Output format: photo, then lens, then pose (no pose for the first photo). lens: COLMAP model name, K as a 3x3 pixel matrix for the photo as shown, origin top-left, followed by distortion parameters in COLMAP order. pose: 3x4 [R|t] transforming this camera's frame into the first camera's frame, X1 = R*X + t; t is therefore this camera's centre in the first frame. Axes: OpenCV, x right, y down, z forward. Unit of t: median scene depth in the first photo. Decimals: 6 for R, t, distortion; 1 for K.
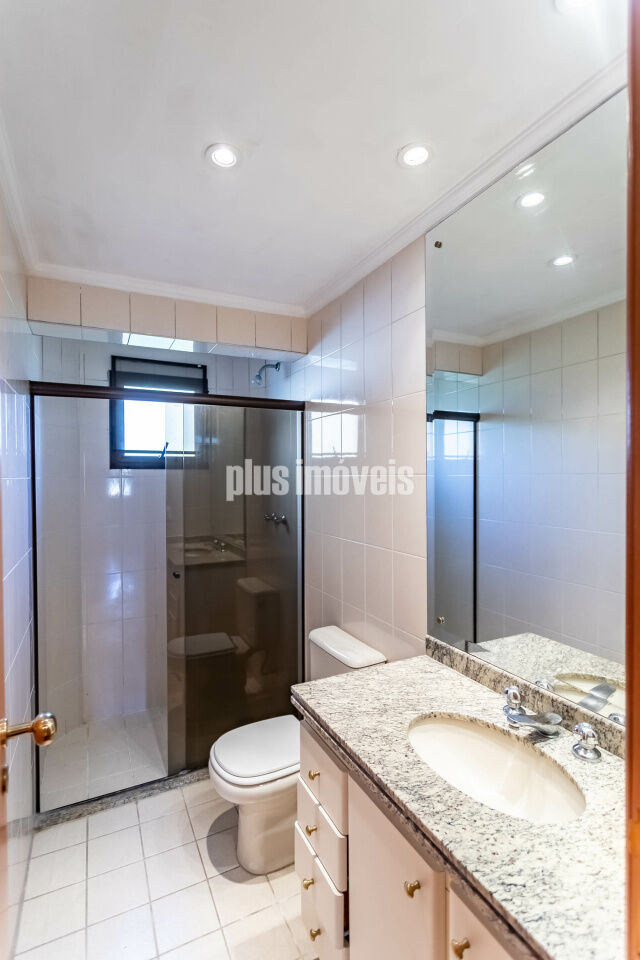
lens RADIAL K [[462.1, 0, 317.2], [0, 462.1, 483.5], [0, 0, 1]] dist [0.009646, 0.000877]
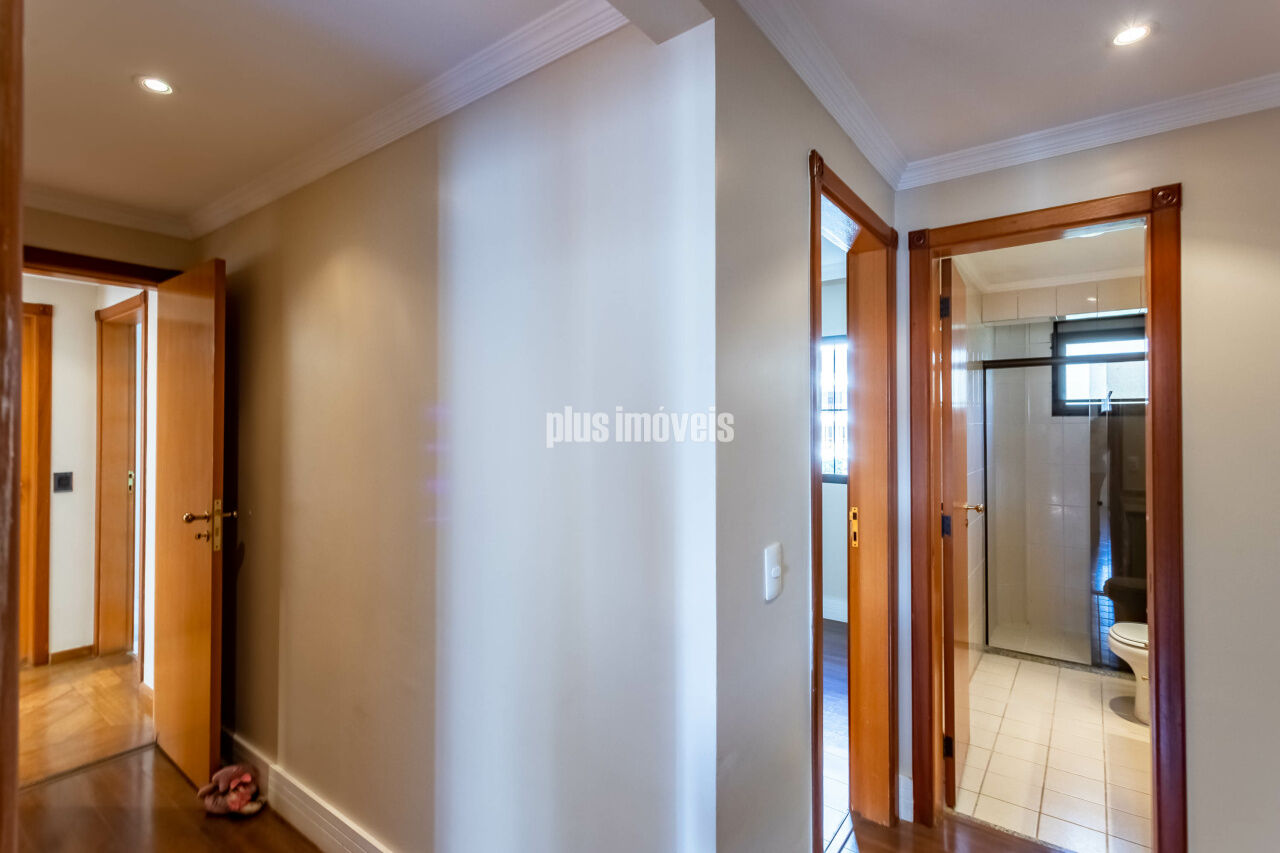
lens RADIAL K [[616.2, 0, 636.4], [0, 616.2, 426.1], [0, 0, 1]] dist [0.009646, 0.000877]
pose [[0.459662, 0.001058, -0.888093, 0.634394], [-0.014708, 0.999871, -0.006421, 0.026189], [0.887972, 0.016014, 0.459619, -0.906128]]
